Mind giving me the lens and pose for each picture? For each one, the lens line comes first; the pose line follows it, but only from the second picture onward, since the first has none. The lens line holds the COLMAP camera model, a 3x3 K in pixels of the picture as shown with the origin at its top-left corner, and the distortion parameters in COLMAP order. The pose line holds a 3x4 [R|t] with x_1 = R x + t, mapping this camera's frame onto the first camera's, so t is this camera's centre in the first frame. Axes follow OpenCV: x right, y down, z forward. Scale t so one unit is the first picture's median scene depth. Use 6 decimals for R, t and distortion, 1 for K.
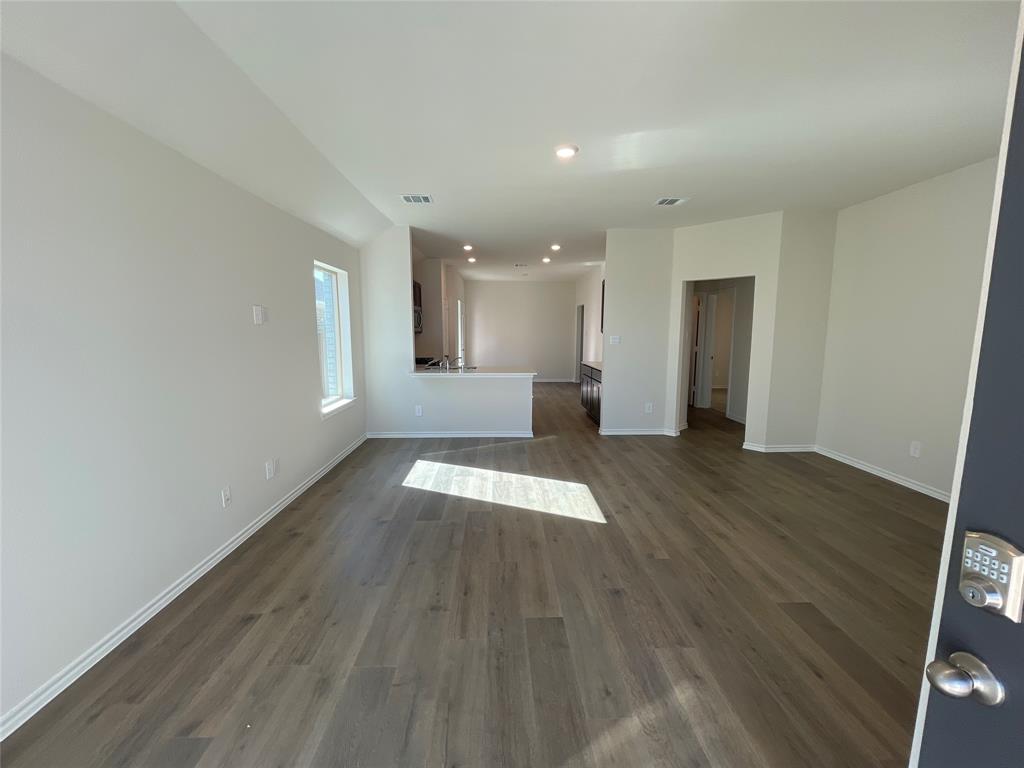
lens RADIAL K [[417.5, 0, 508.4], [0, 417.5, 382.9], [0, 0, 1]] dist [-0.000529, 0.000239]
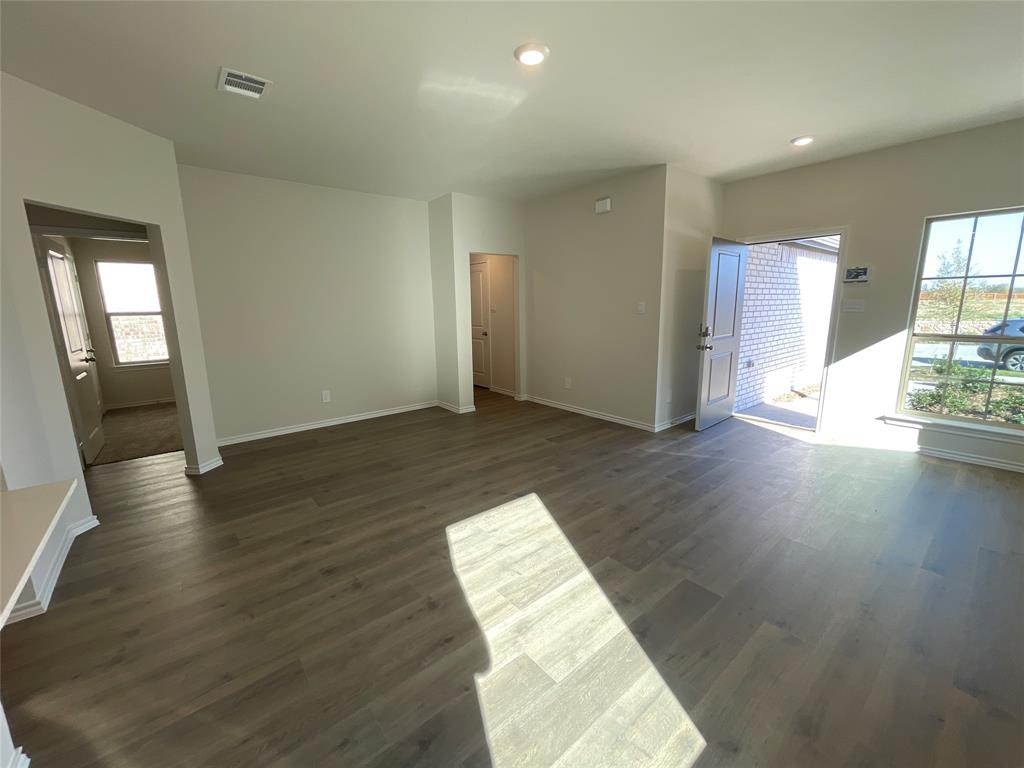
lens RADIAL K [[417.5, 0, 508.4], [0, 417.5, 382.9], [0, 0, 1]] dist [-0.000529, 0.000239]
pose [[-0.612688, -0.140745, 0.777692, -0.391800], [0.117971, 0.956704, 0.266084, -0.161694], [-0.781471, 0.254771, -0.569557, 1.277715]]
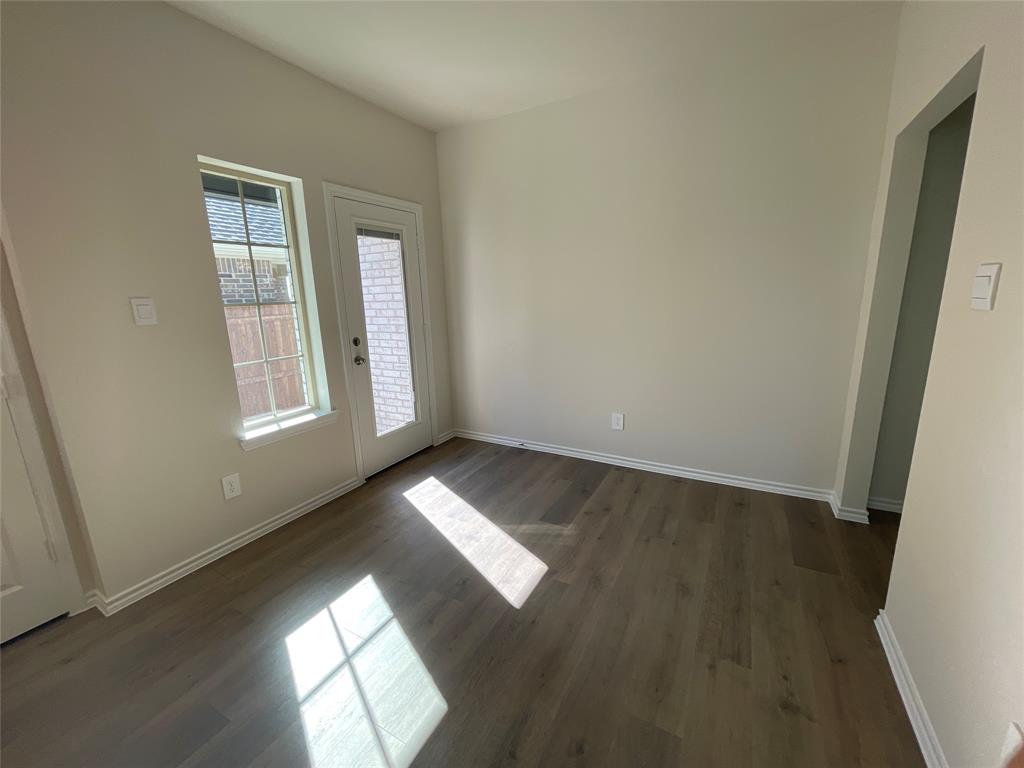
lens RADIAL K [[411.3, 0, 509.8], [0, 411.3, 379.2], [0, 0, 1]] dist [-0.000145, 0.000056]
pose [[0.854087, 0.074789, -0.514725, 0.348506], [-0.030844, 0.995149, 0.093415, -0.262138], [0.519214, -0.063909, 0.852251, 2.169953]]
